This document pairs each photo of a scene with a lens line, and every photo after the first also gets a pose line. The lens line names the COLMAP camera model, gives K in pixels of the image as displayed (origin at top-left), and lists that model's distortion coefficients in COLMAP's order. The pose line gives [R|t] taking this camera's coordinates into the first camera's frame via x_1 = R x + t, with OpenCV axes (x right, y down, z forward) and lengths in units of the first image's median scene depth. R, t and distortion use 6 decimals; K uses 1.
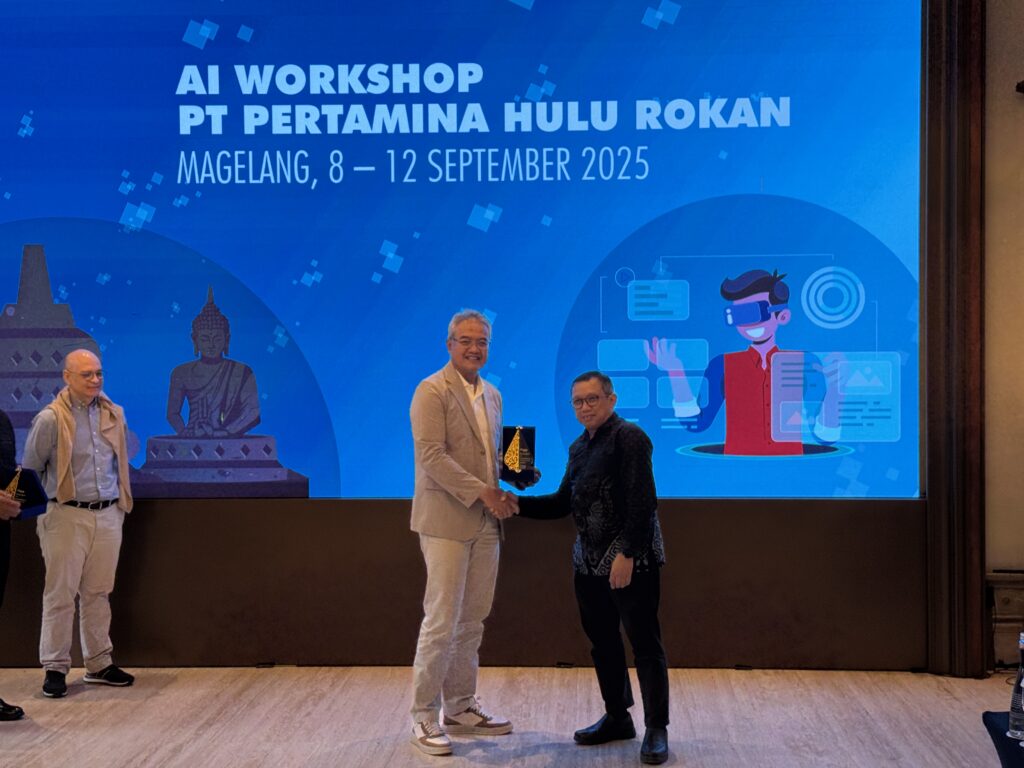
lens RADIAL K [[1414.8, 0, 514.7], [0, 1414.8, 387.3], [0, 0, 1]] dist [0.100827, 0.000000]
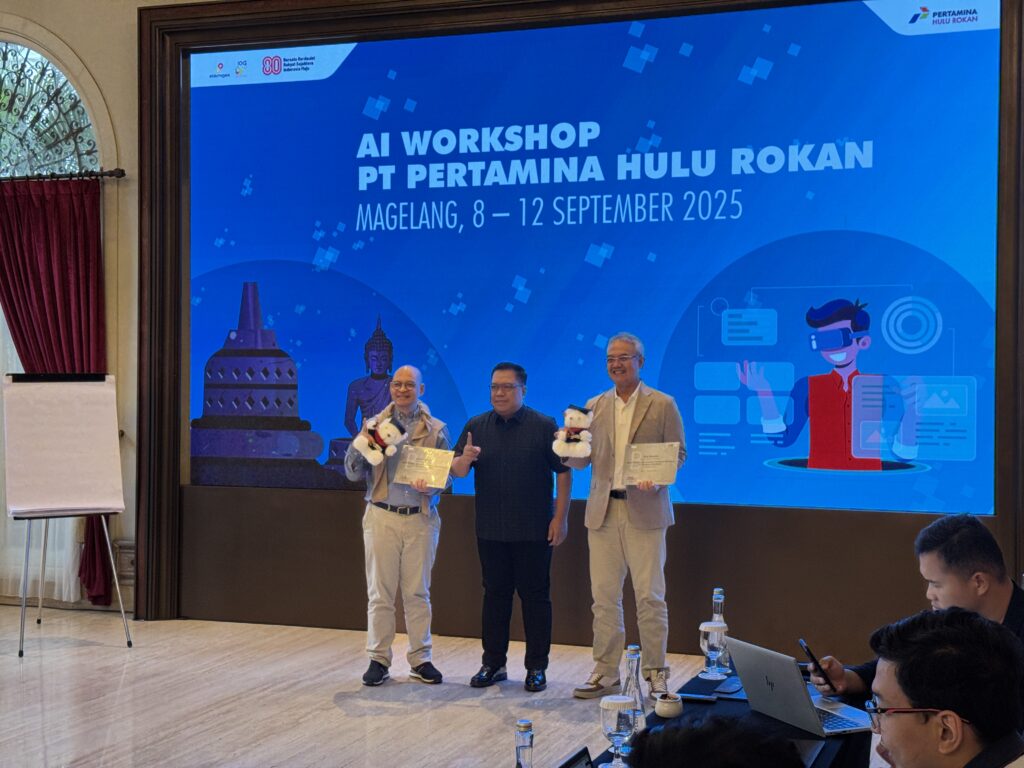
lens RADIAL K [[1414.8, 0, 535.7], [0, 1414.8, 394.8], [0, 0, 1]] dist [0.100827, 0.000000]
pose [[0.957581, 0.016161, -0.287711, 0.261540], [-0.022116, 0.999603, -0.017459, 0.014513], [0.287315, 0.023082, 0.957558, -0.110354]]
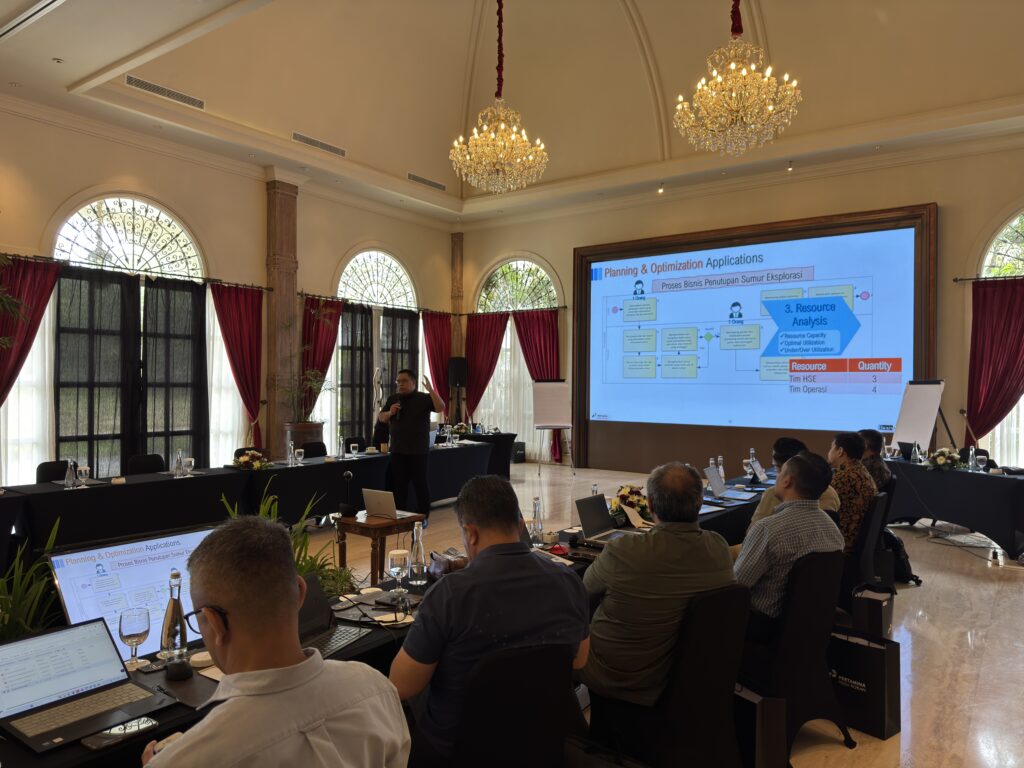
lens RADIAL K [[710.7, 0, 513.9], [0, 710.7, 388.0], [0, 0, 1]] dist [0.054369, -0.058580]
pose [[0.837111, 0.016907, -0.546772, 0.394575], [-0.027644, 0.999553, -0.011416, 0.026653], [0.546335, 0.024671, 0.837204, -0.540500]]
